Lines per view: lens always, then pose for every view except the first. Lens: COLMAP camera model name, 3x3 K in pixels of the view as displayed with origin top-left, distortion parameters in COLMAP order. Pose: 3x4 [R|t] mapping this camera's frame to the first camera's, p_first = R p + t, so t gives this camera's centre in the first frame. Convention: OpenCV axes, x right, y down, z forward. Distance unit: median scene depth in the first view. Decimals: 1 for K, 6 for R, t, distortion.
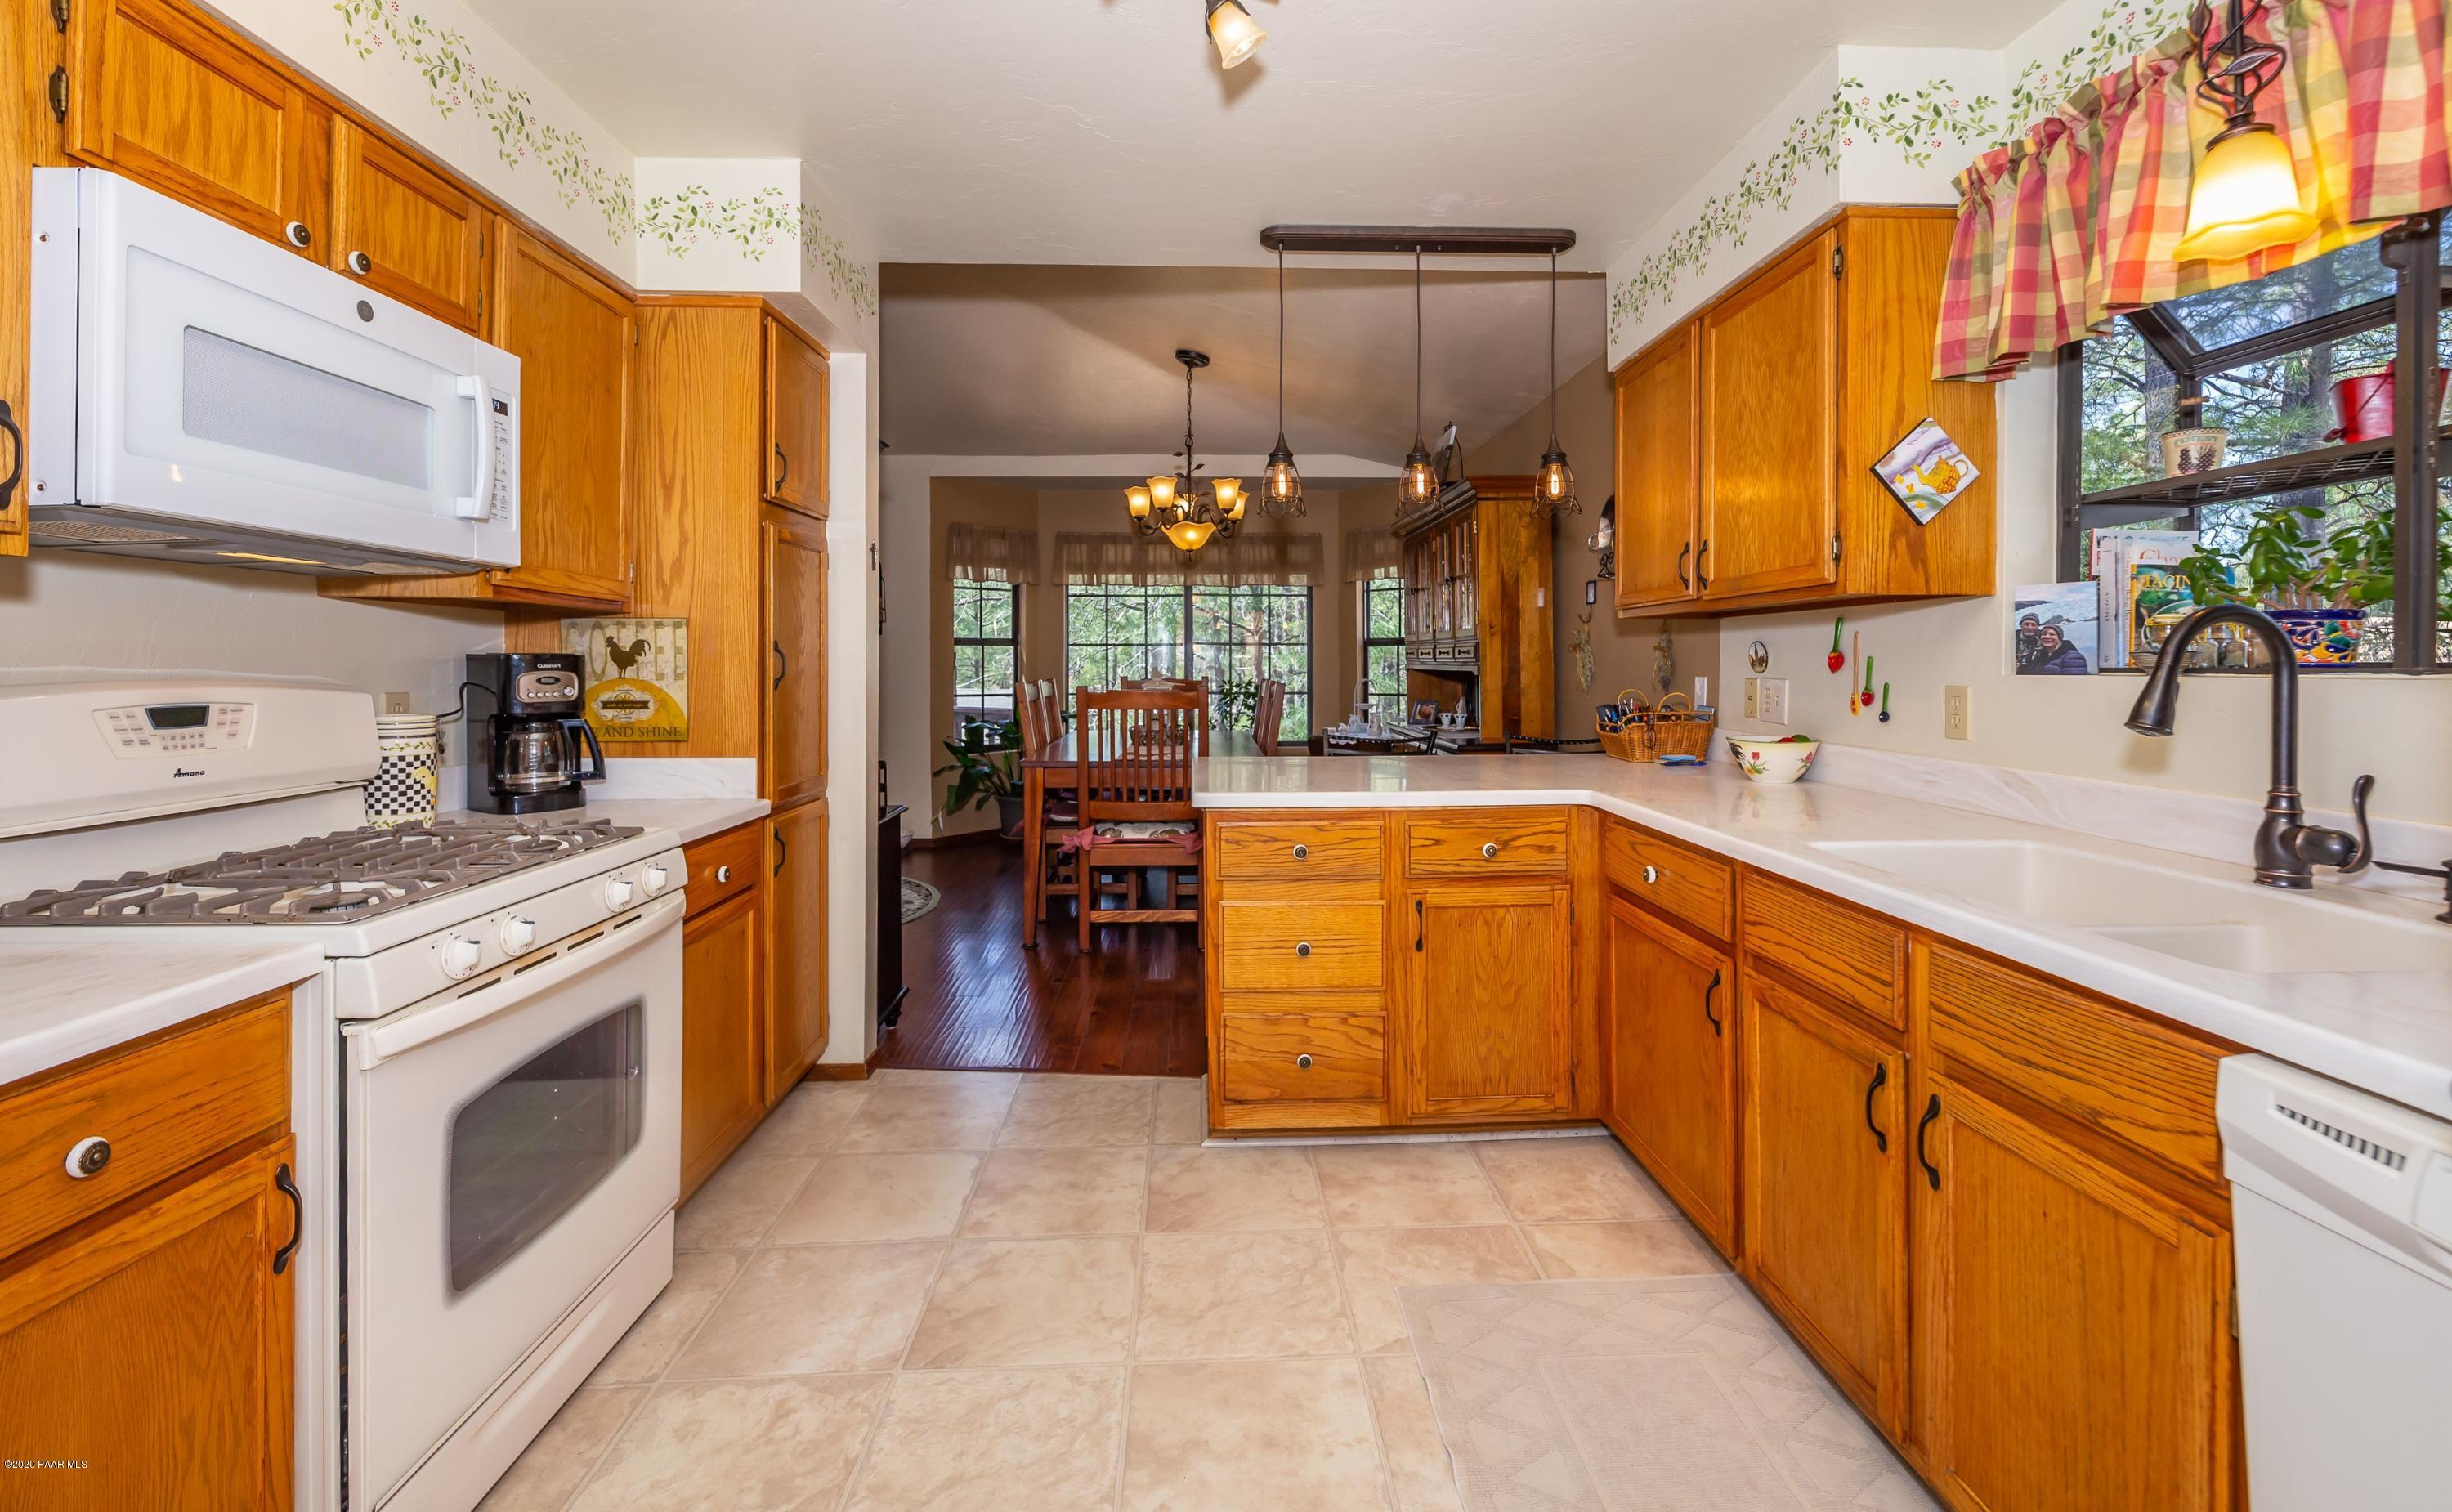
lens RADIAL K [[1005.8, 0, 1236.7], [0, 1005.8, 702.7], [0, 0, 1]] dist [-0.000698, 0.000156]
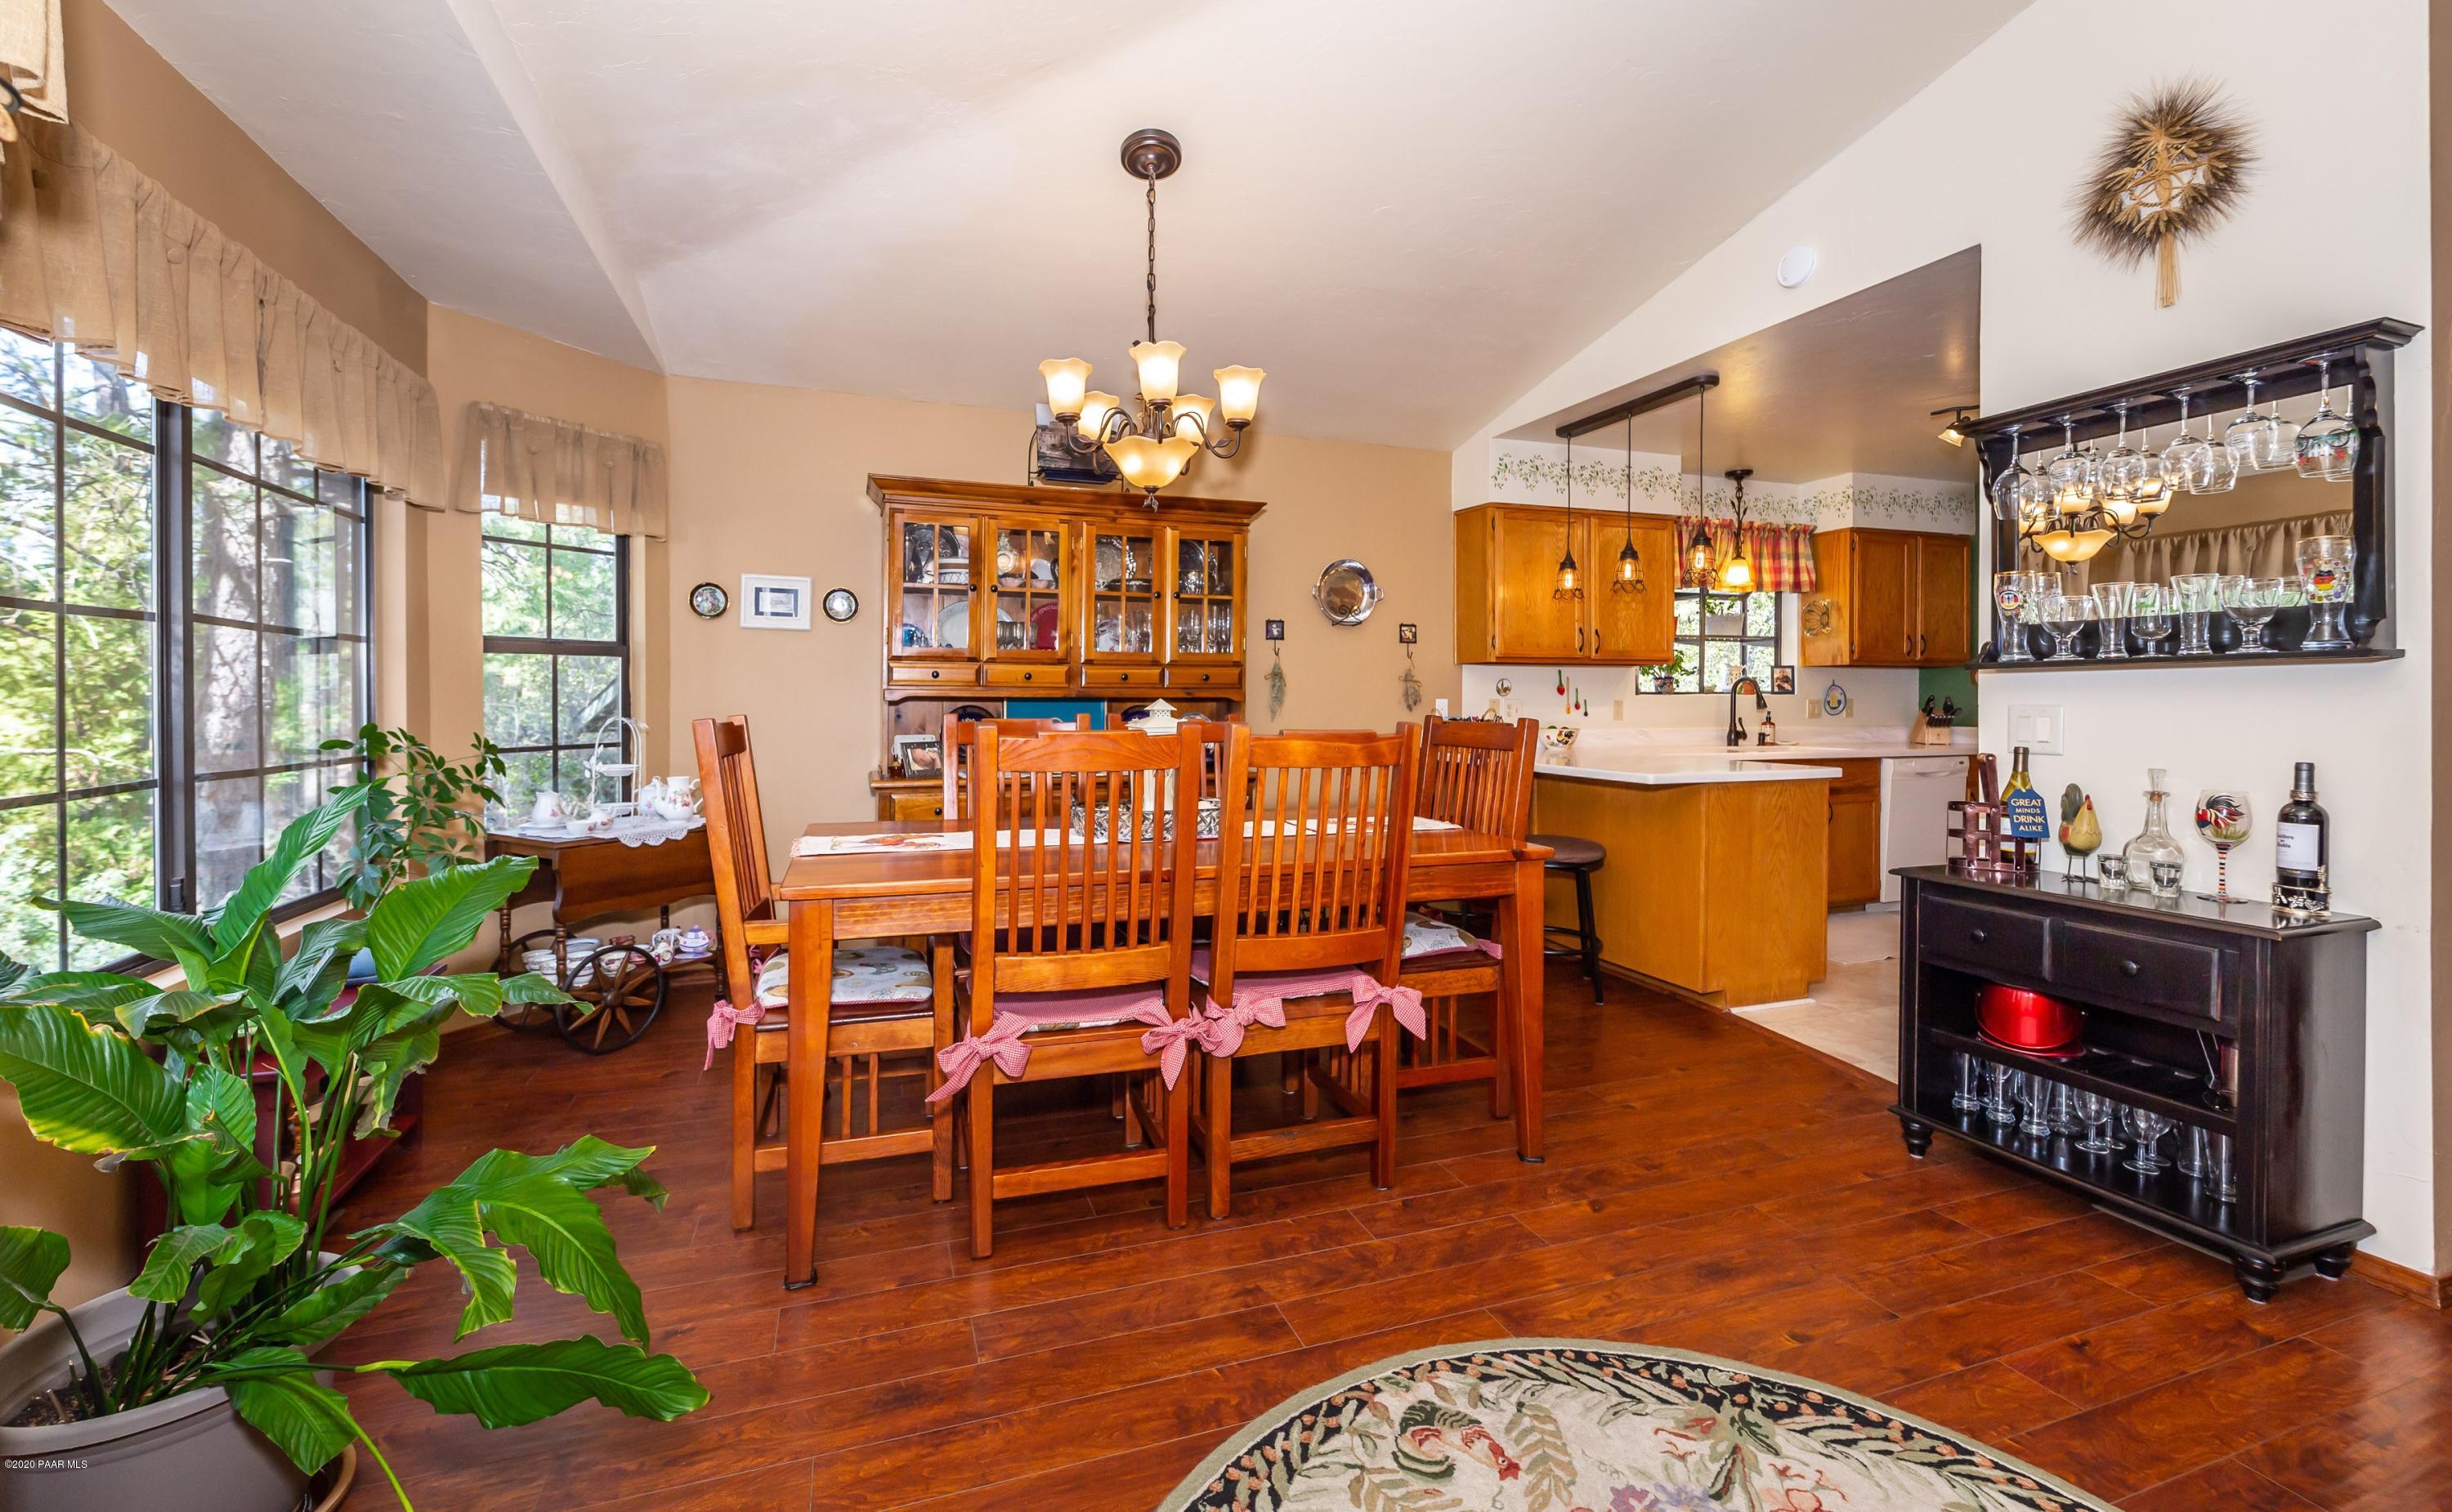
lens RADIAL K [[1005.8, 0, 1236.7], [0, 1005.8, 702.7], [0, 0, 1]] dist [-0.000698, 0.000156]
pose [[-0.309686, -0.011178, 0.950773, -1.466289], [0.028781, 0.999362, 0.021124, -0.092749], [-0.950403, 0.033906, -0.309166, 2.737603]]
